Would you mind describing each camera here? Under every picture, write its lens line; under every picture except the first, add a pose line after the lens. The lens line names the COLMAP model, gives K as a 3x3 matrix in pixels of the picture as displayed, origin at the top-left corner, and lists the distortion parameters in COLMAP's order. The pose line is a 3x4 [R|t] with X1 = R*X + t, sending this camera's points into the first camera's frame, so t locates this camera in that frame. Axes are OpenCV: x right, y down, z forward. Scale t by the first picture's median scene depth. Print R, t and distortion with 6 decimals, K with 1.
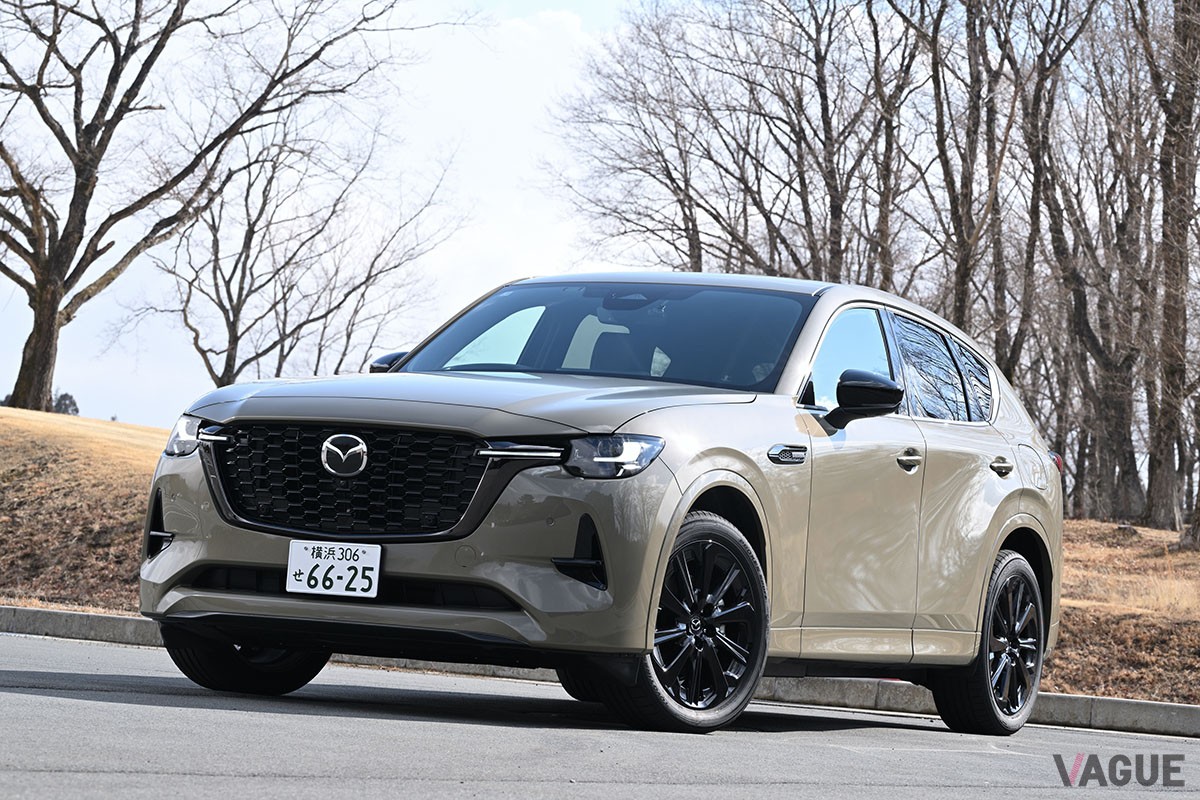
lens RADIAL K [[4007.4, 0, 600.0], [0, 4007.4, 400.0], [0, 0, 1]] dist [0.077444, 0.580696]
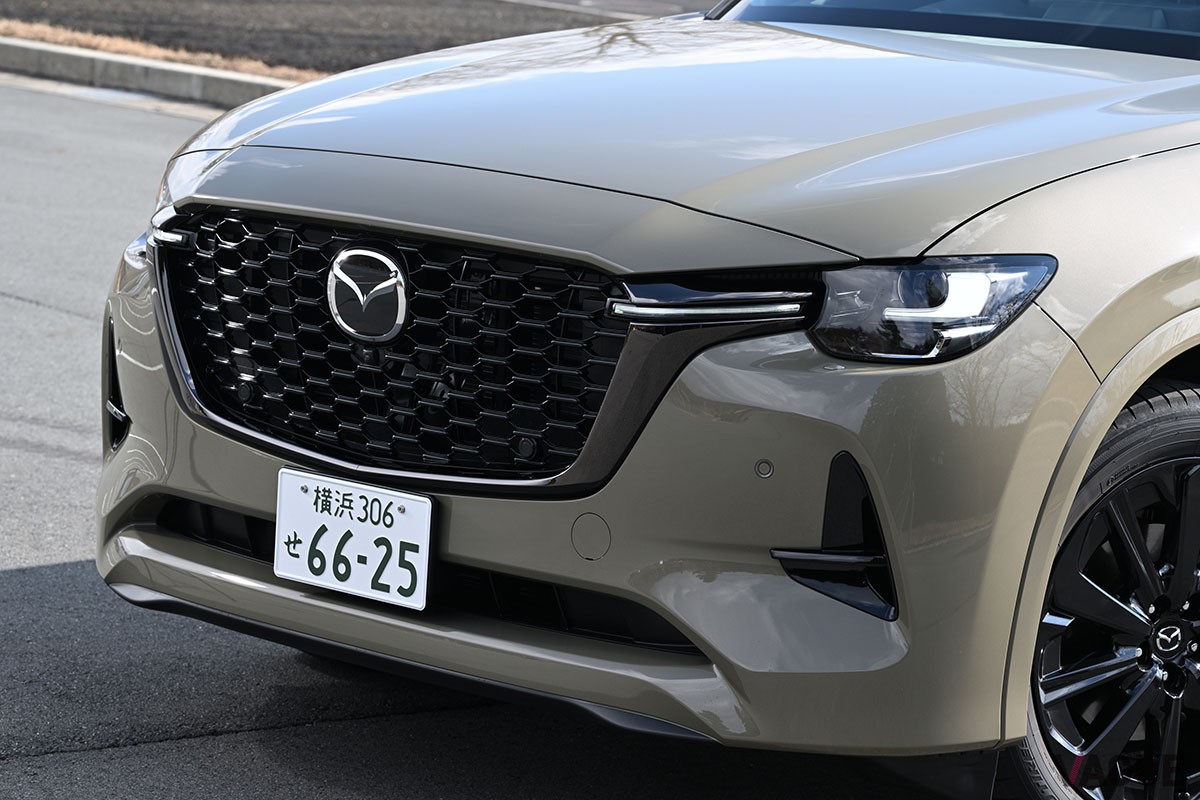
lens RADIAL K [[4007.4, 0, 600.0], [0, 4007.4, 400.0], [0, 0, 1]] dist [0.077444, 0.580696]
pose [[0.952063, 0.012115, -0.305661, 0.103939], [0.042566, 0.984248, 0.171595, -0.052862], [0.302925, -0.176380, 0.936550, 0.574159]]
